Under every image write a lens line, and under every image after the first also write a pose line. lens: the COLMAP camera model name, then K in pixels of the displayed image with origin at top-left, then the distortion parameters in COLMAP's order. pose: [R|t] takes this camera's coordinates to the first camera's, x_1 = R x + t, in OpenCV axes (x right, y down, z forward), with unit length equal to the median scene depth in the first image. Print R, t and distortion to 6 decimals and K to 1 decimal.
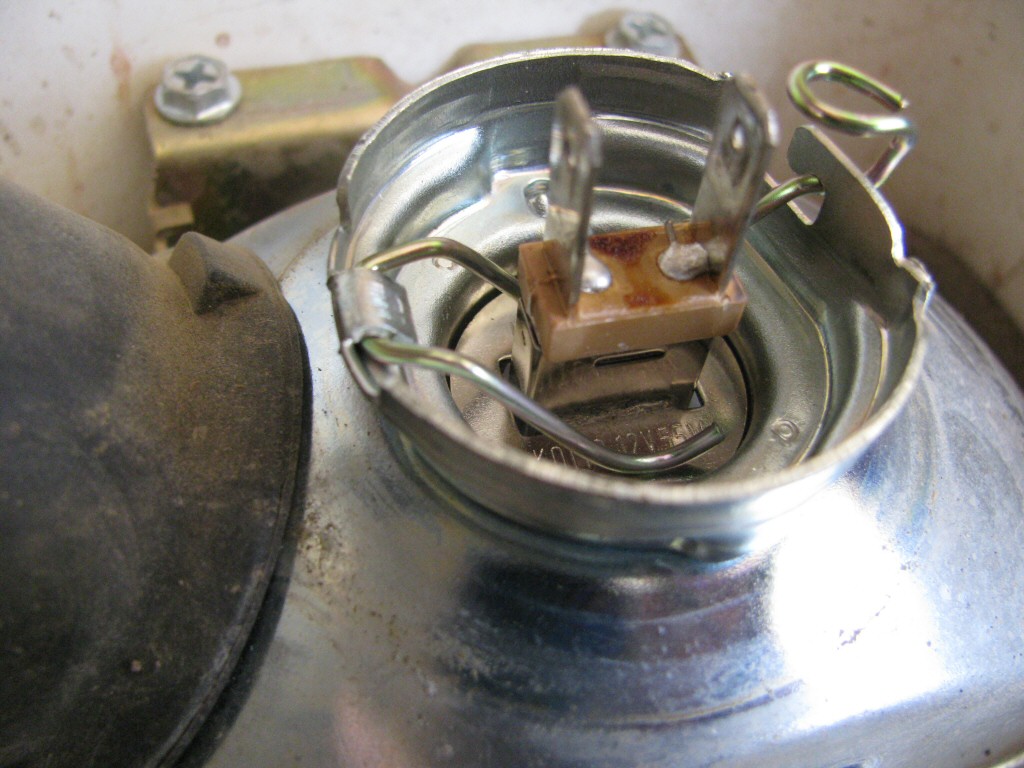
lens RADIAL K [[1130.3, 0, 512.0], [0, 1130.3, 384.0], [0, 0, 1]] dist [-0.176545, -0.023027]
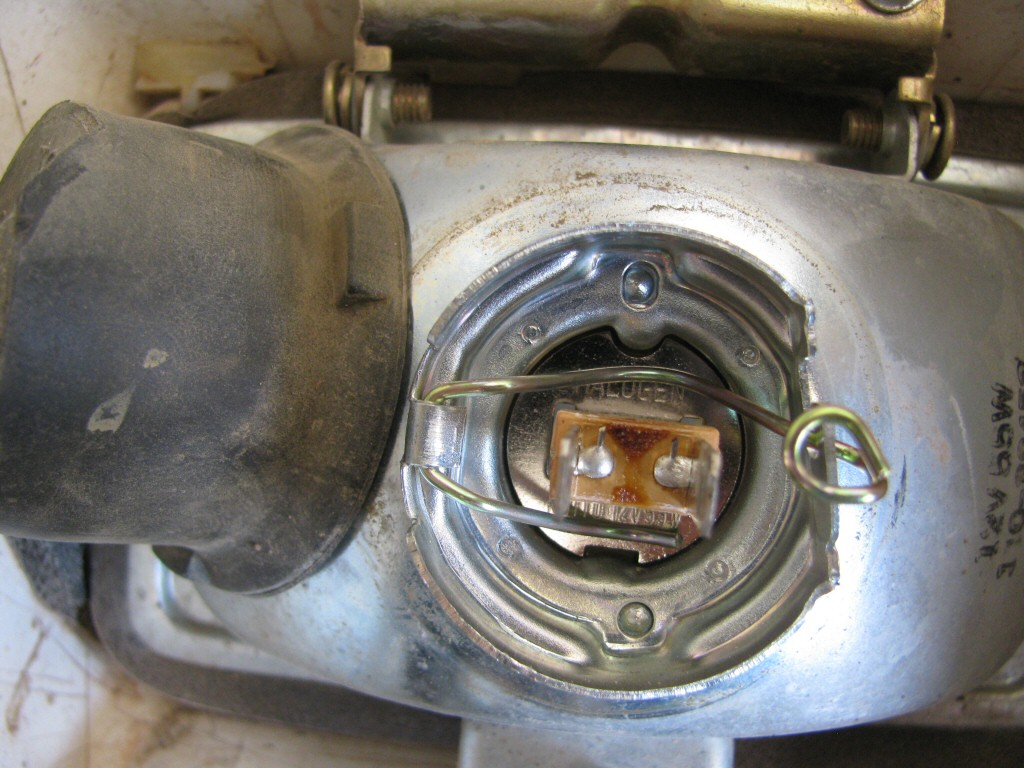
lens RADIAL K [[1130.3, 0, 512.0], [0, 1130.3, 384.0], [0, 0, 1]] dist [-0.176545, -0.023027]
pose [[0.925536, 0.358385, -0.122243, 0.107608], [-0.188451, 0.715967, 0.672218, -1.043708], [0.328435, -0.599125, 0.730191, 0.079213]]
